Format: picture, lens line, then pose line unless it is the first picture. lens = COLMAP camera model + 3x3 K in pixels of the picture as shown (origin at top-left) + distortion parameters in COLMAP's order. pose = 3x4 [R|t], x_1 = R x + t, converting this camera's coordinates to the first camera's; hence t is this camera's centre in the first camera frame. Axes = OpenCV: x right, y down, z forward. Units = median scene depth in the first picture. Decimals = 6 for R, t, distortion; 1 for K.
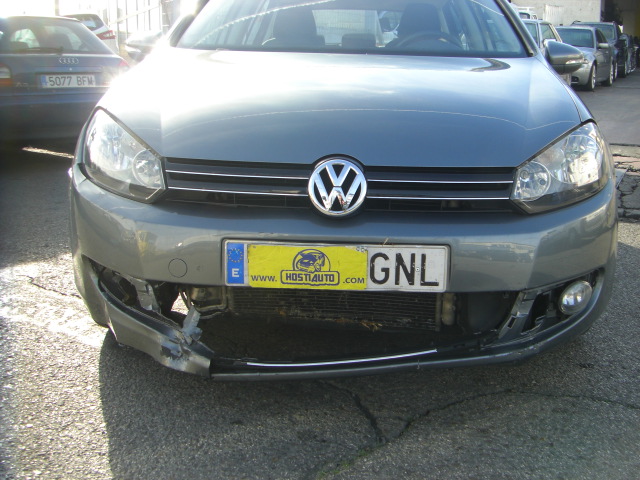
lens RADIAL K [[715.7, 0, 361.0], [0, 715.7, 228.6], [0, 0, 1]] dist [-0.124704, -0.027629]
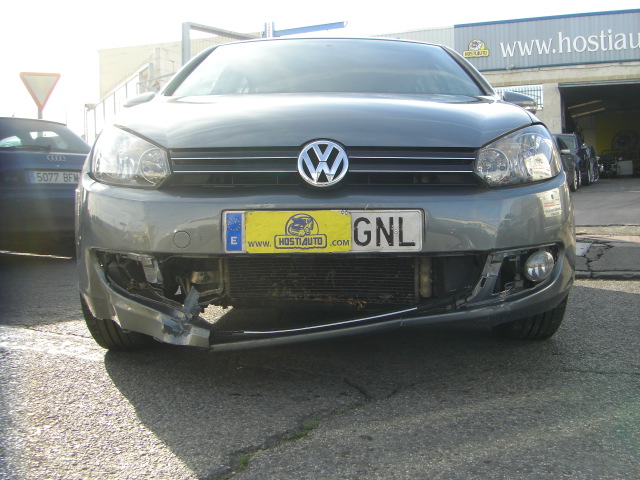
lens RADIAL K [[715.7, 0, 361.0], [0, 715.7, 228.6], [0, 0, 1]] dist [-0.124704, -0.027629]
pose [[0.998708, -0.034301, 0.037500, -0.017425], [0.040427, 0.983340, -0.177222, 0.240159], [-0.030797, 0.178509, 0.983456, -0.106399]]
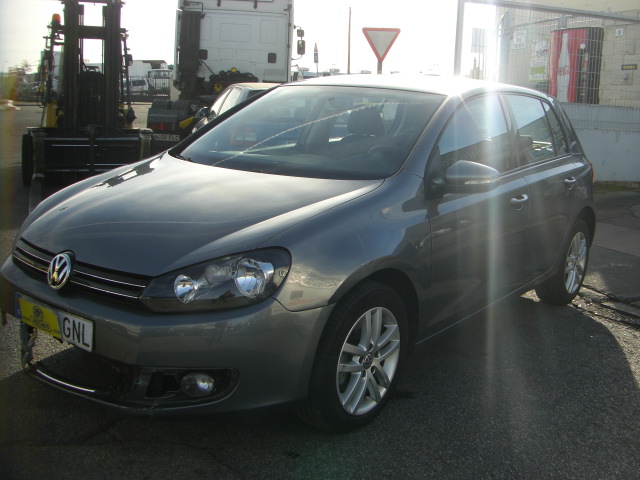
lens RADIAL K [[692.3, 0, 320.5], [0, 692.3, 231.2], [0, 0, 1]] dist [-0.105699, 0.005543]
pose [[0.809102, 0.119817, -0.575324, 1.227769], [-0.155376, 0.987772, -0.012799, -0.204897], [0.566756, 0.099747, 0.817825, 0.088861]]
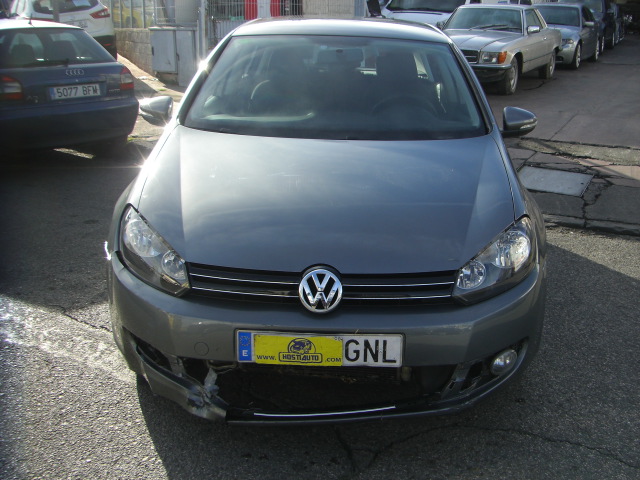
lens RADIAL K [[715.7, 0, 361.0], [0, 715.7, 228.6], [0, 0, 1]] dist [-0.124704, -0.027629]
pose [[0.999941, -0.000251, 0.010828, 0.026920], [-0.000424, 0.998058, 0.062292, -0.245531], [-0.010823, -0.062293, 0.997999, -0.310423]]
